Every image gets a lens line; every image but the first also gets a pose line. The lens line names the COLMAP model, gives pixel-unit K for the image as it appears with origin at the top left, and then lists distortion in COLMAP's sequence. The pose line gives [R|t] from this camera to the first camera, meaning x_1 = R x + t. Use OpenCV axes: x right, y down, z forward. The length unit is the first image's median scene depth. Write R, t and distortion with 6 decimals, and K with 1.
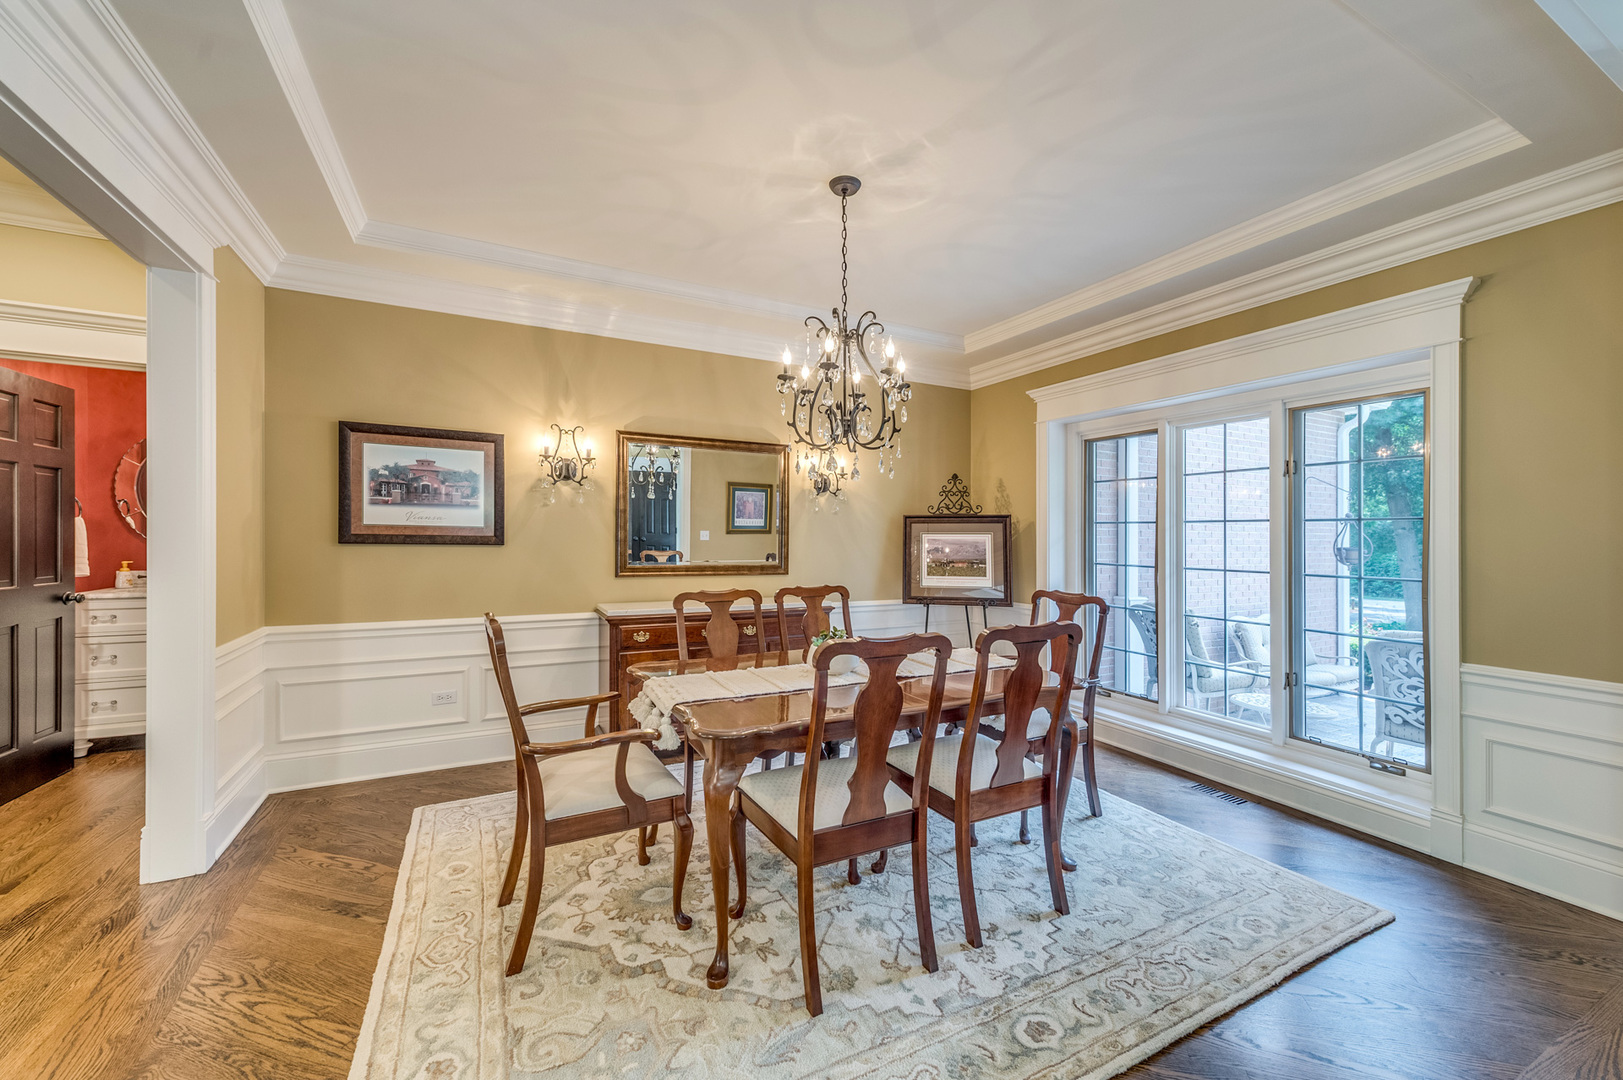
lens RADIAL K [[638.4, 0, 811.4], [0, 638.4, 541.9], [0, 0, 1]] dist [0.008512, 0.000368]
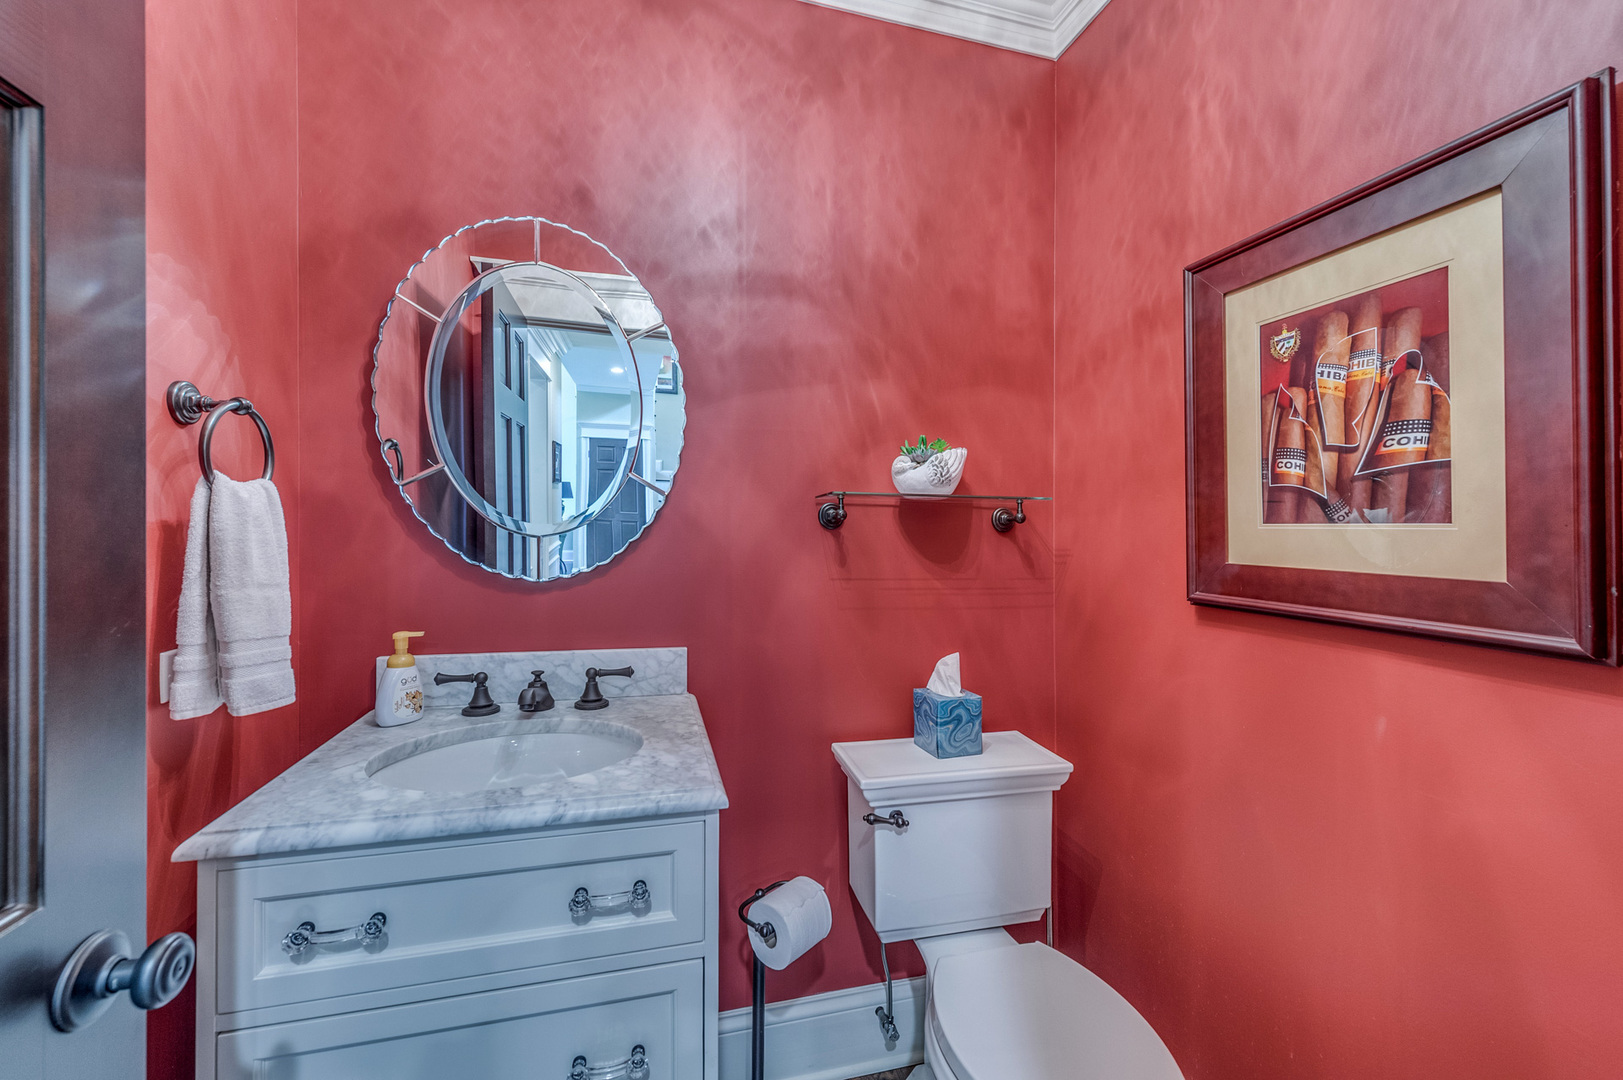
lens RADIAL K [[638.4, 0, 811.4], [0, 638.4, 536.6], [0, 0, 1]] dist [0.008512, 0.000368]
pose [[0.977099, -0.004198, -0.212743, -0.810020], [0.004639, 0.999988, 0.001572, -0.013377], [0.212734, -0.002522, 0.977107, 0.744936]]
